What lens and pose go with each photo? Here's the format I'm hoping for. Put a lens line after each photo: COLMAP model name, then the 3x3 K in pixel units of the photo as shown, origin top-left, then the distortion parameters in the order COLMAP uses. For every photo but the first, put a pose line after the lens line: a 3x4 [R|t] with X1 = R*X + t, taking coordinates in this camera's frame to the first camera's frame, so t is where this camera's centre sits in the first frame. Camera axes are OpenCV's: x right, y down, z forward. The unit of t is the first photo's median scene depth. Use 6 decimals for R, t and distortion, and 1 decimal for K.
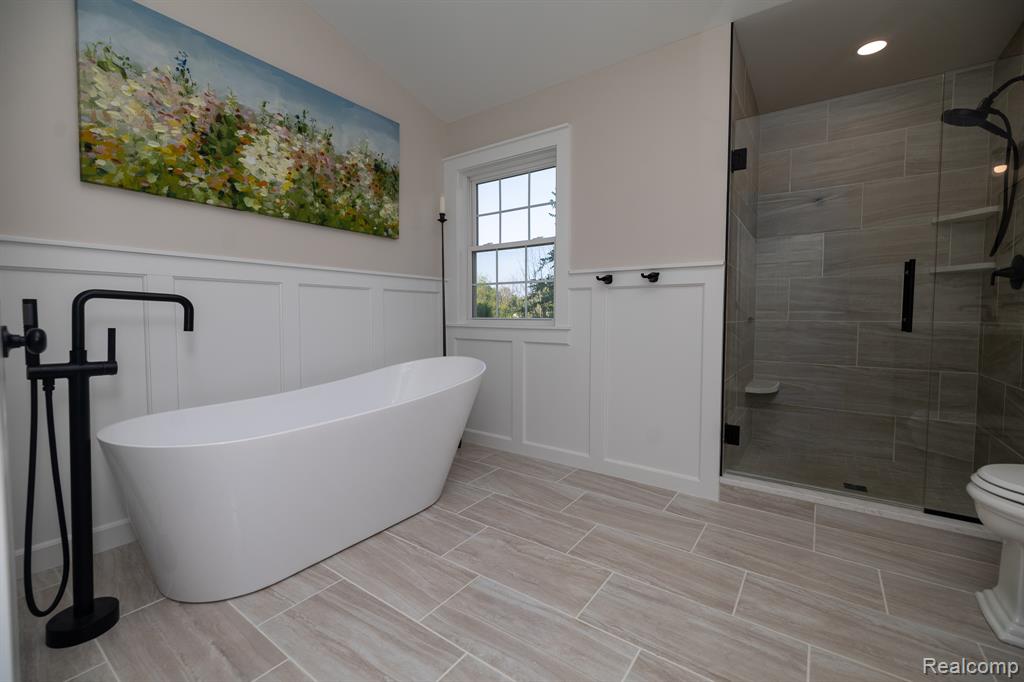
lens RADIAL K [[430.8, 0, 514.1], [0, 430.8, 335.2], [0, 0, 1]] dist [-0.000935, -0.000046]
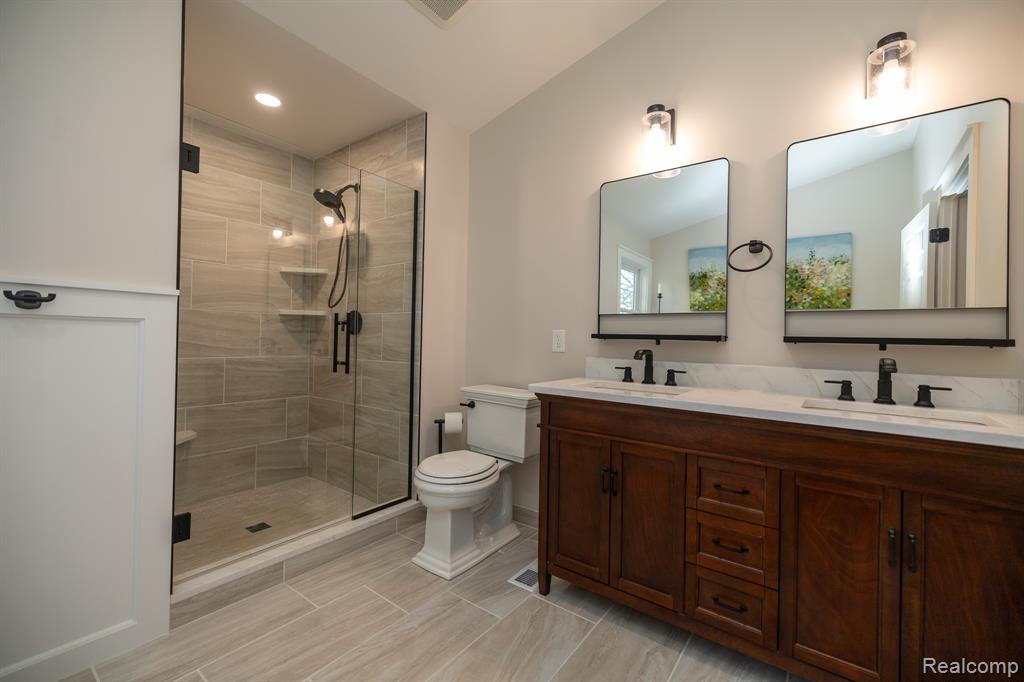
lens RADIAL K [[430.8, 0, 514.1], [0, 430.8, 335.2], [0, 0, 1]] dist [-0.000935, -0.000046]
pose [[0.012606, 0.004778, 0.999909, -0.222847], [0.028017, 0.999594, -0.005129, -0.077980], [-0.999528, 0.028079, 0.012467, 0.433592]]
